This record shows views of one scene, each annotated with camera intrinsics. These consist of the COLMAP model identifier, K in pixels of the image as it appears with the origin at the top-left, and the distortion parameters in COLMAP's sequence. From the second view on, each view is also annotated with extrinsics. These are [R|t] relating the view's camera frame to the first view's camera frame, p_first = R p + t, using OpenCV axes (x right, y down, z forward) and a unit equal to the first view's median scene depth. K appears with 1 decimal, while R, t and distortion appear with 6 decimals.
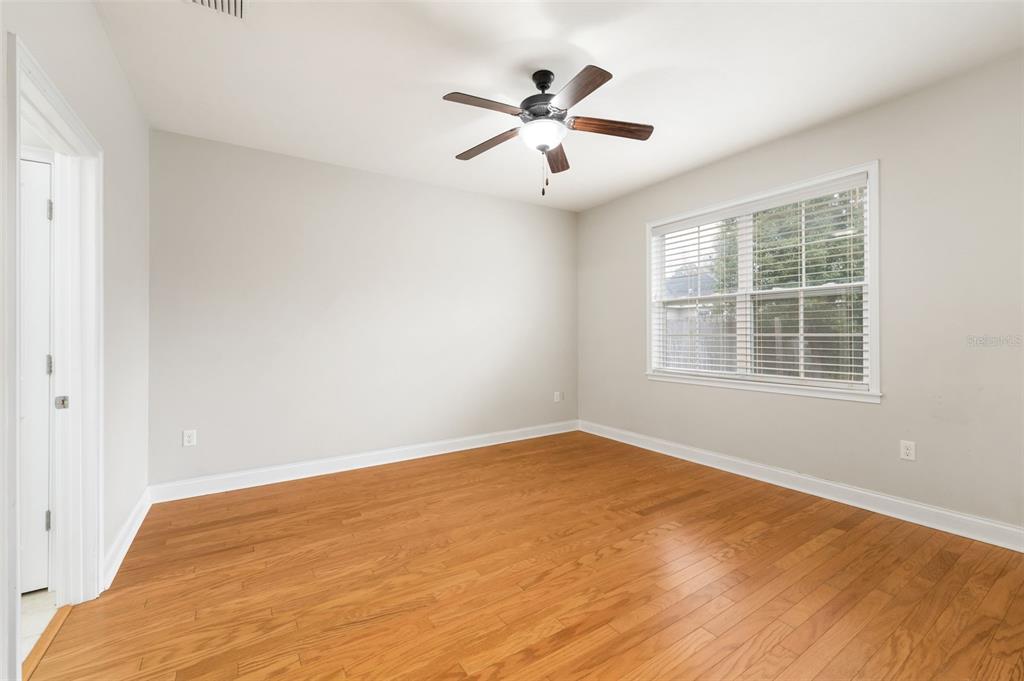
lens RADIAL K [[417.6, 0, 513.8], [0, 417.6, 334.7], [0, 0, 1]] dist [0.001185, 0.000083]
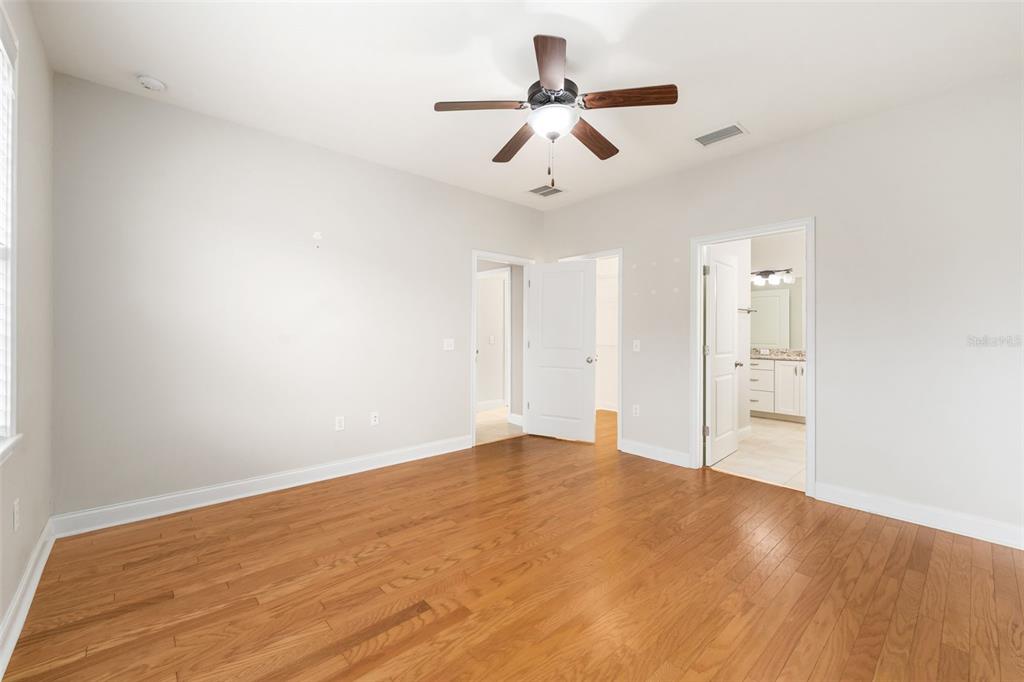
lens RADIAL K [[417.6, 0, 513.8], [0, 417.6, 335.2], [0, 0, 1]] dist [0.001185, 0.000083]
pose [[-0.986763, 0.000542, -0.162168, 0.319252], [-0.000357, 0.999985, 0.005515, -0.004872], [0.162169, 0.005500, -0.986748, 1.976345]]
